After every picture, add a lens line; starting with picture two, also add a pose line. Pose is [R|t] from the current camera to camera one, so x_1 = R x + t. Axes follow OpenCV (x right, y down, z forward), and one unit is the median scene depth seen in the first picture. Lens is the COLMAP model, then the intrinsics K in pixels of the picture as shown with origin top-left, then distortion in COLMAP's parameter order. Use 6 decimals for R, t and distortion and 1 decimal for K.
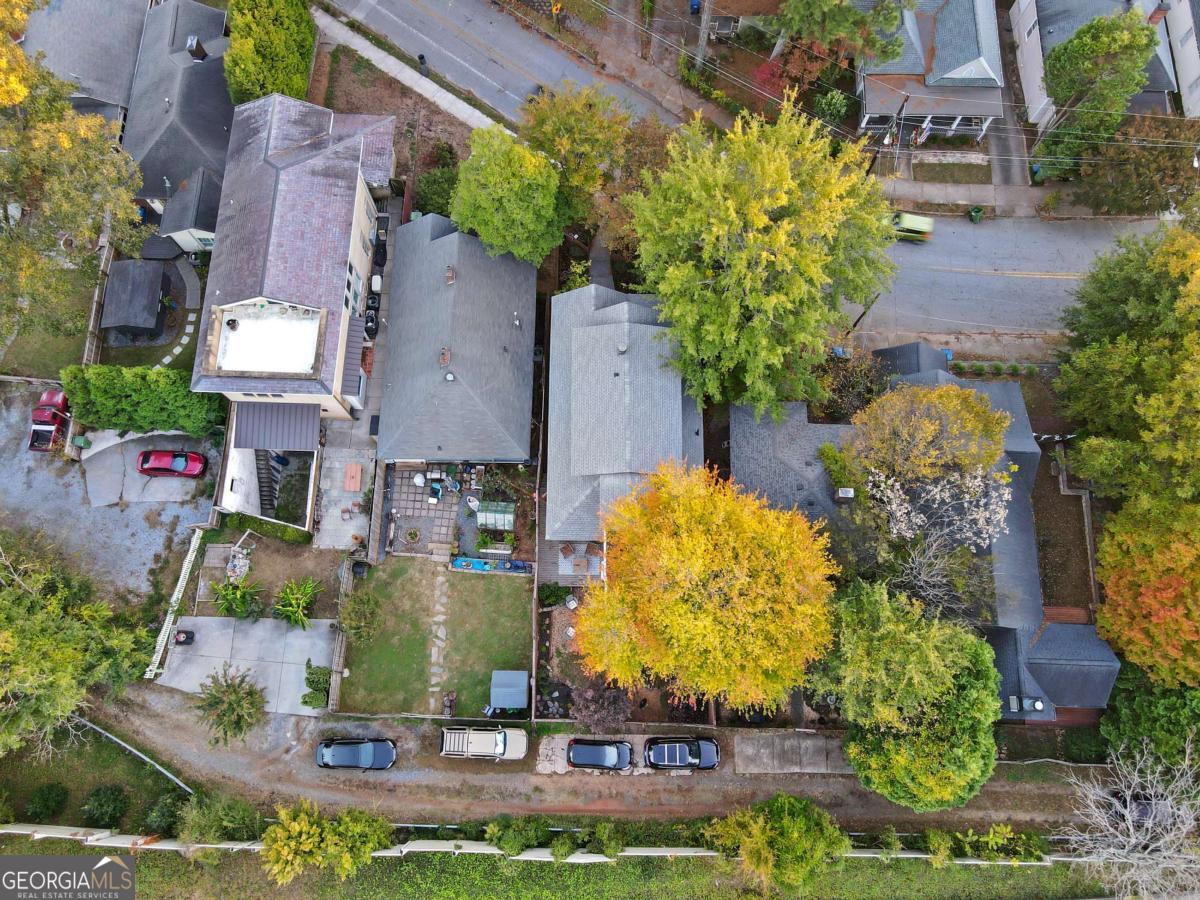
lens RADIAL K [[841.4, 0, 598.6], [0, 841.4, 450.0], [0, 0, 1]] dist [-0.000386, -0.000718]
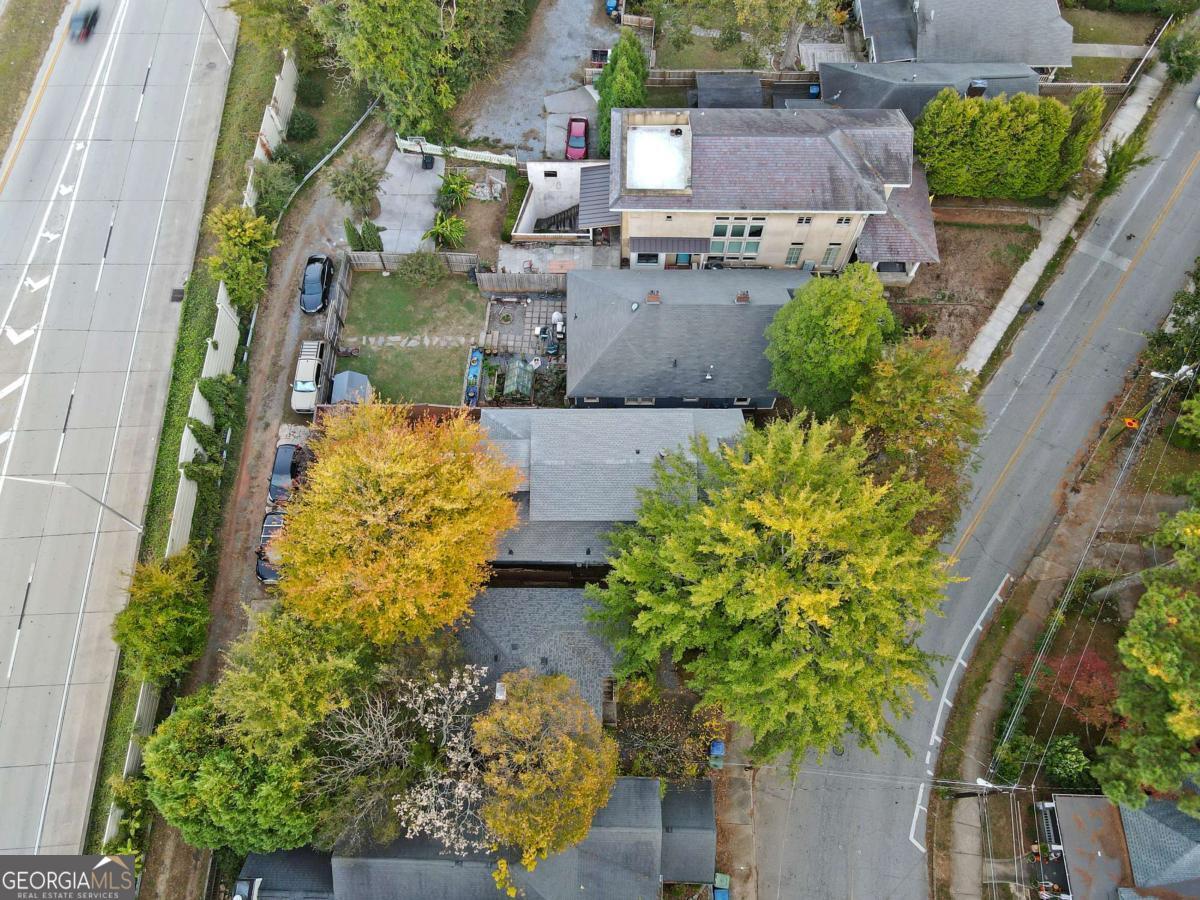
lens RADIAL K [[841.4, 0, 599.1], [0, 841.4, 449.8], [0, 0, 1]] dist [-0.000386, -0.000718]
pose [[0.014411, 0.922324, -0.386149, 0.355396], [-0.962300, 0.117697, 0.245207, -0.258888], [0.271609, 0.368057, 0.889248, 0.134336]]
